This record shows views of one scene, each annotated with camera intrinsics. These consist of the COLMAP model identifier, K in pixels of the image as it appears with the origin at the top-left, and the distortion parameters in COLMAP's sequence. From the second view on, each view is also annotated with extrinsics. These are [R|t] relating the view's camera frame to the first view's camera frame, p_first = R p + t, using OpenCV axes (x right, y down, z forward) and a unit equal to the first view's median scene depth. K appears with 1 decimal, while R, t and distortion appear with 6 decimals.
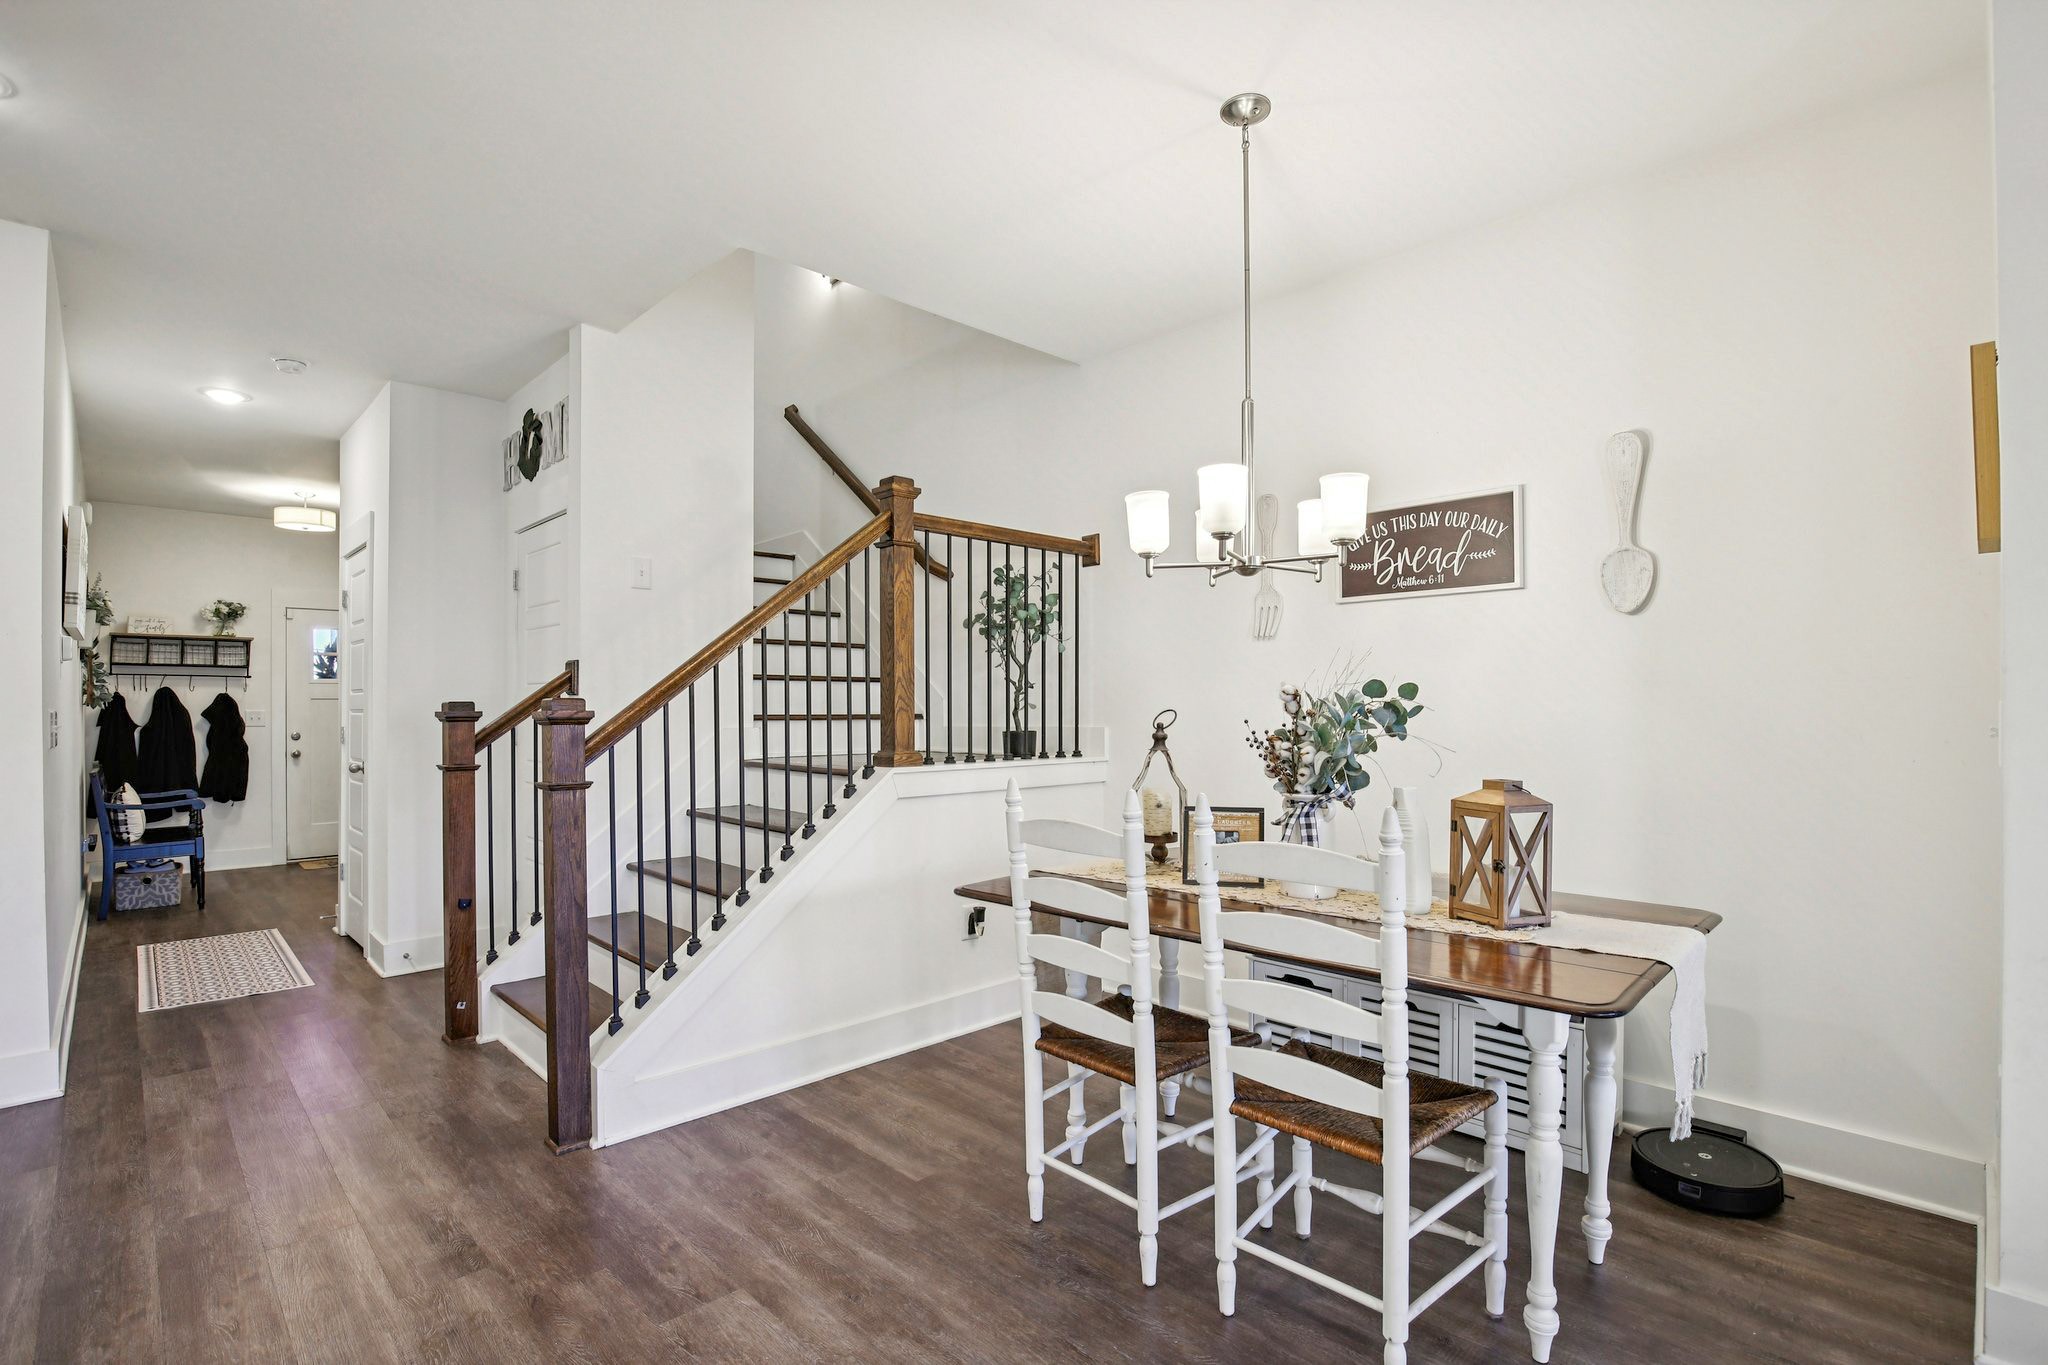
lens RADIAL K [[945.5, 0, 1032.9], [0, 945.5, 710.4], [0, 0, 1]] dist [-0.027689, 0.000324]
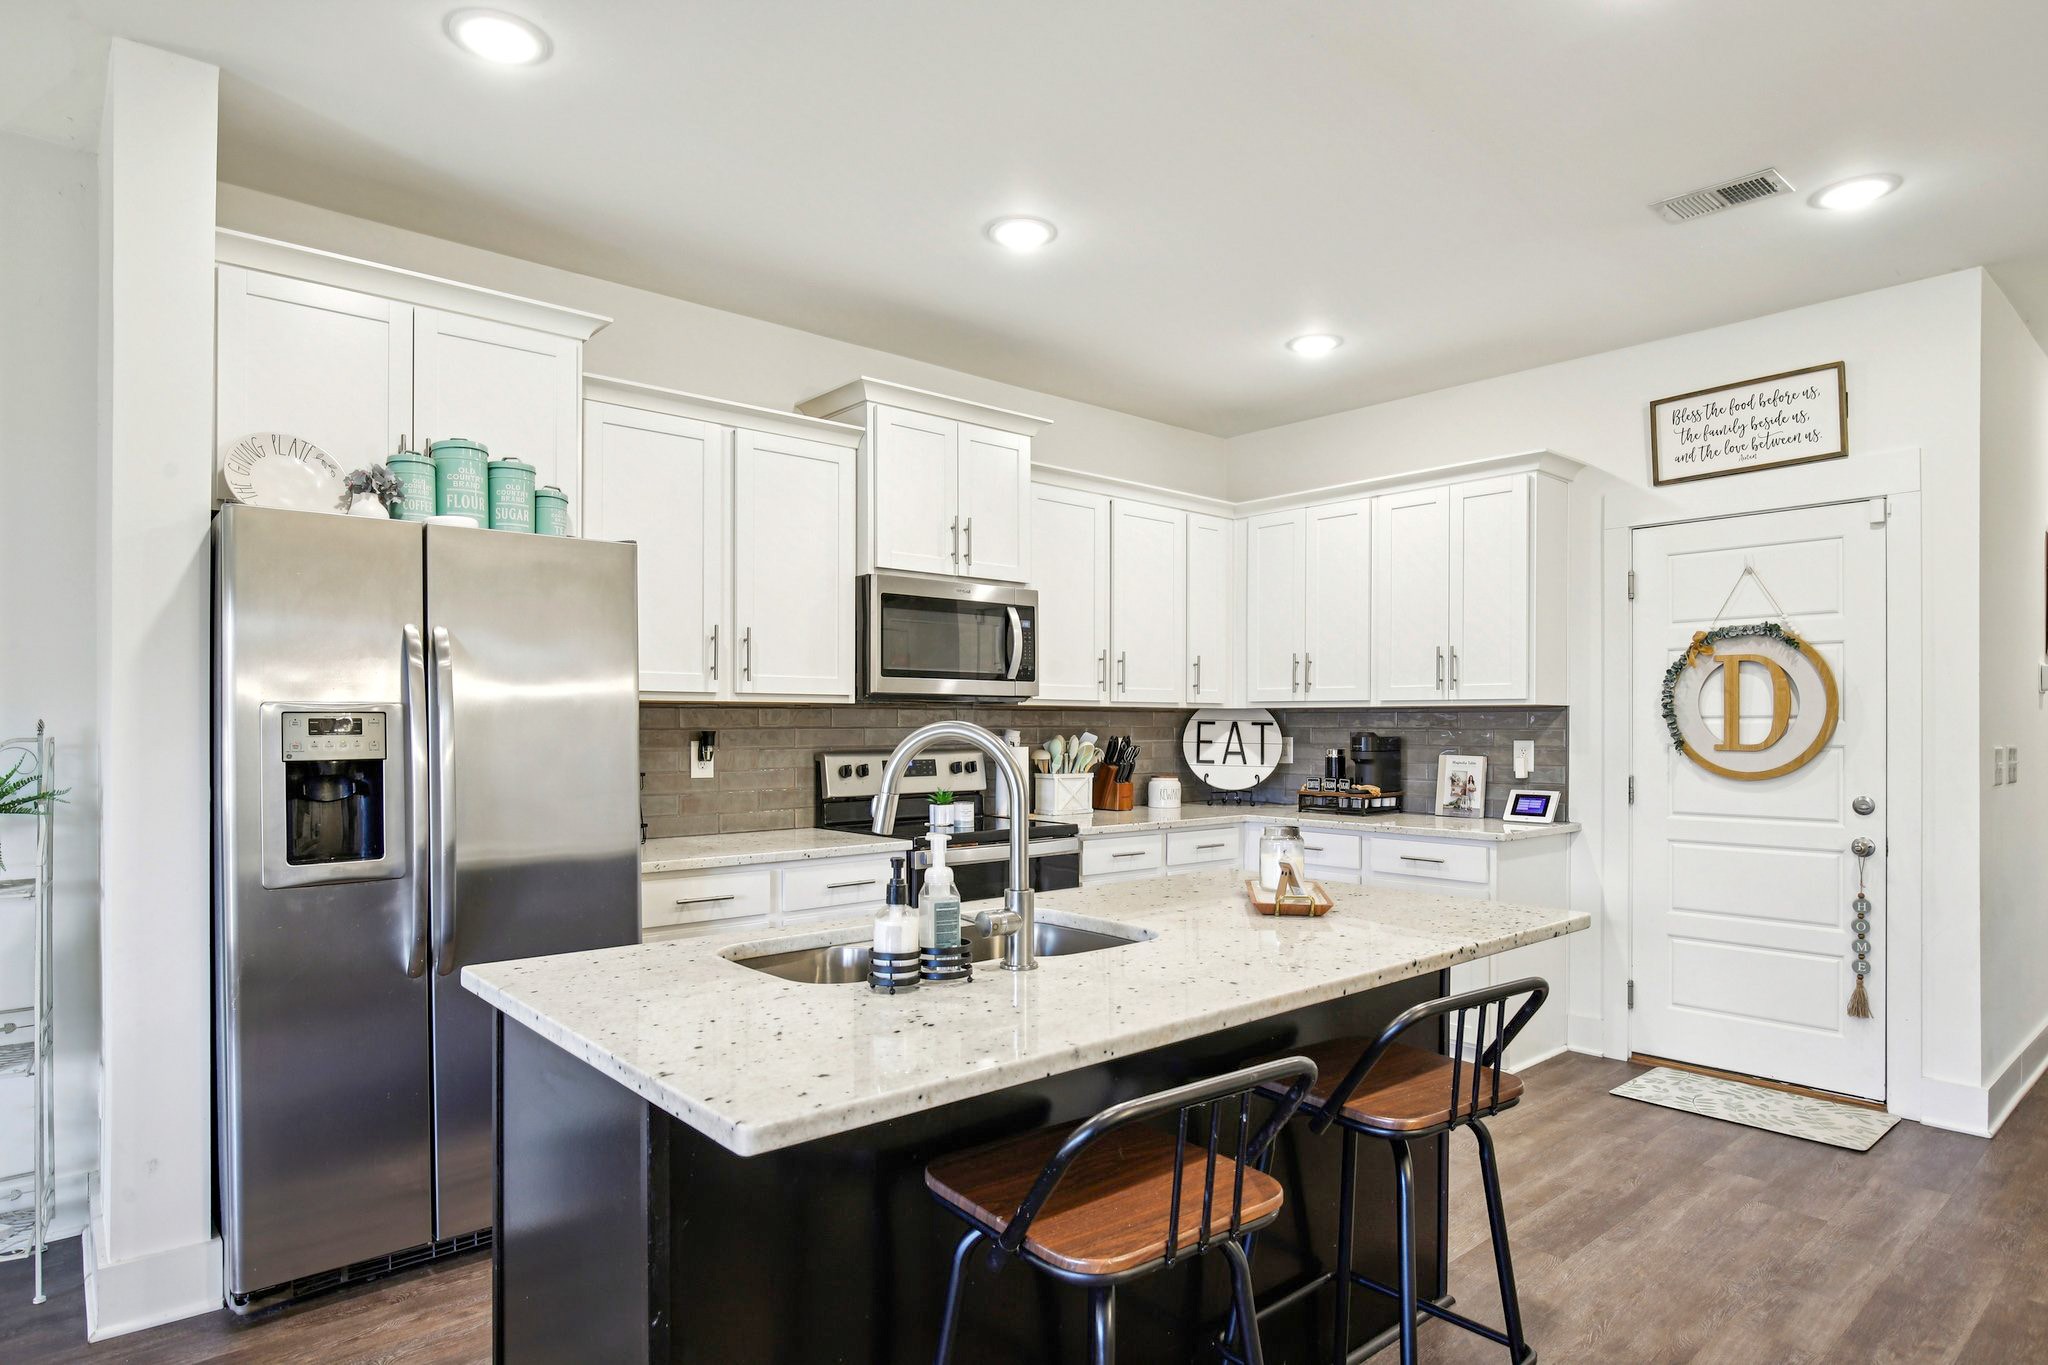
lens RADIAL K [[1145.6, 0, 1026.8], [0, 1145.6, 721.2], [0, 0, 1]] dist [-0.022456, 0.007258]
pose [[-0.061892, 0.002567, -0.998080, 0.162737], [-0.004292, 0.999987, 0.002839, -0.021235], [0.998074, 0.004460, -0.061880, 0.023950]]
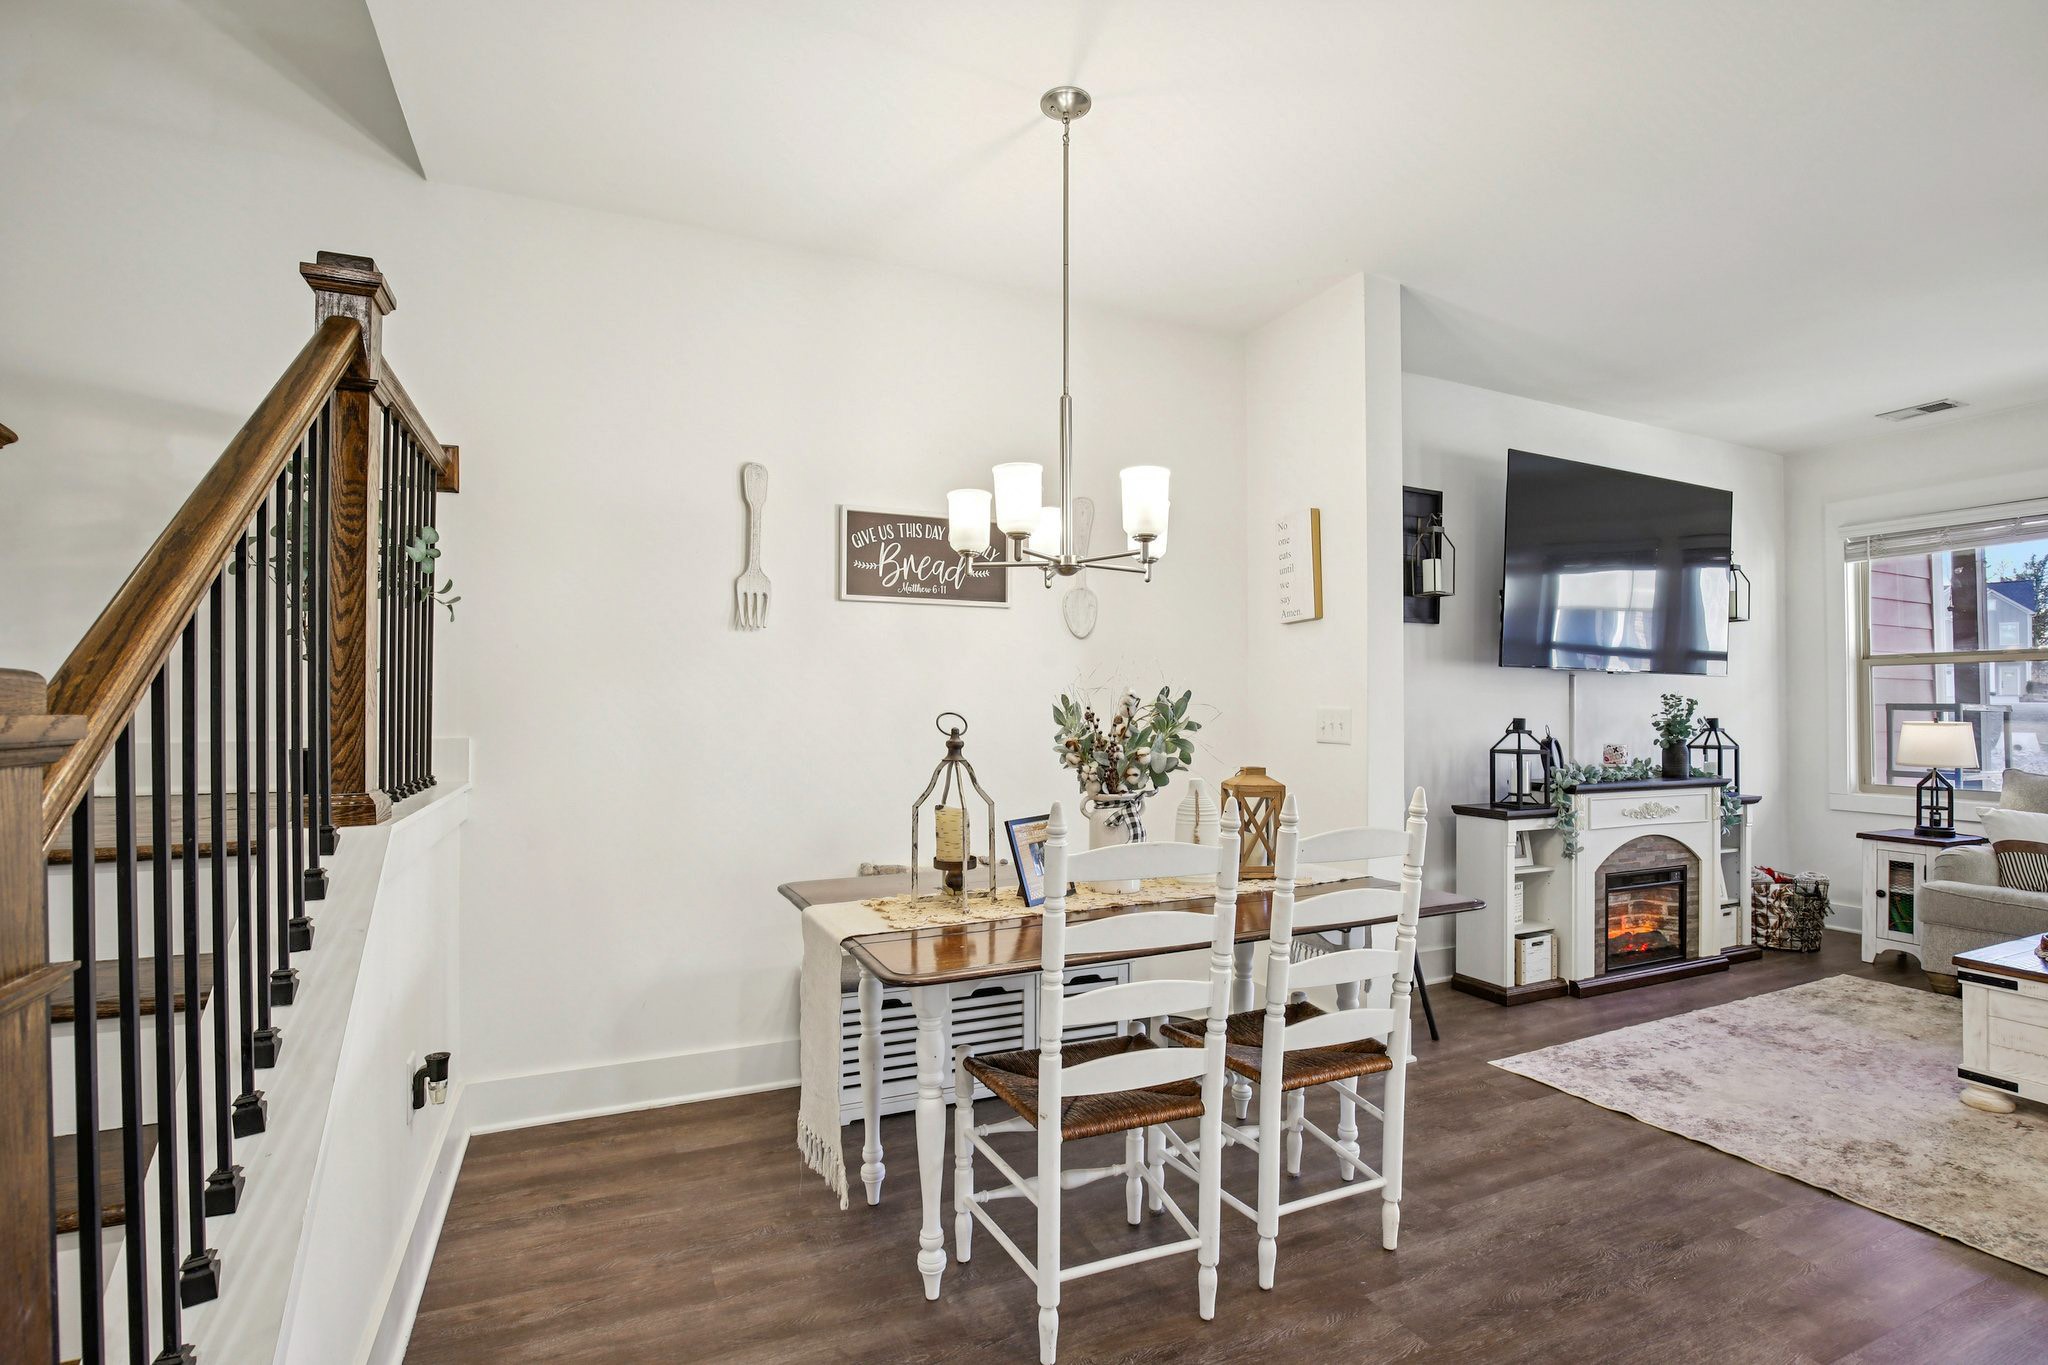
lens RADIAL K [[947.2, 0, 1019.4], [0, 947.2, 693.4], [0, 0, 1]] dist [-0.036405, 0.005689]
pose [[0.354740, 0.019110, 0.934770, -0.420808], [-0.000610, 0.999796, -0.020208, -0.000531], [-0.934965, 0.006598, 0.354679, 0.420517]]
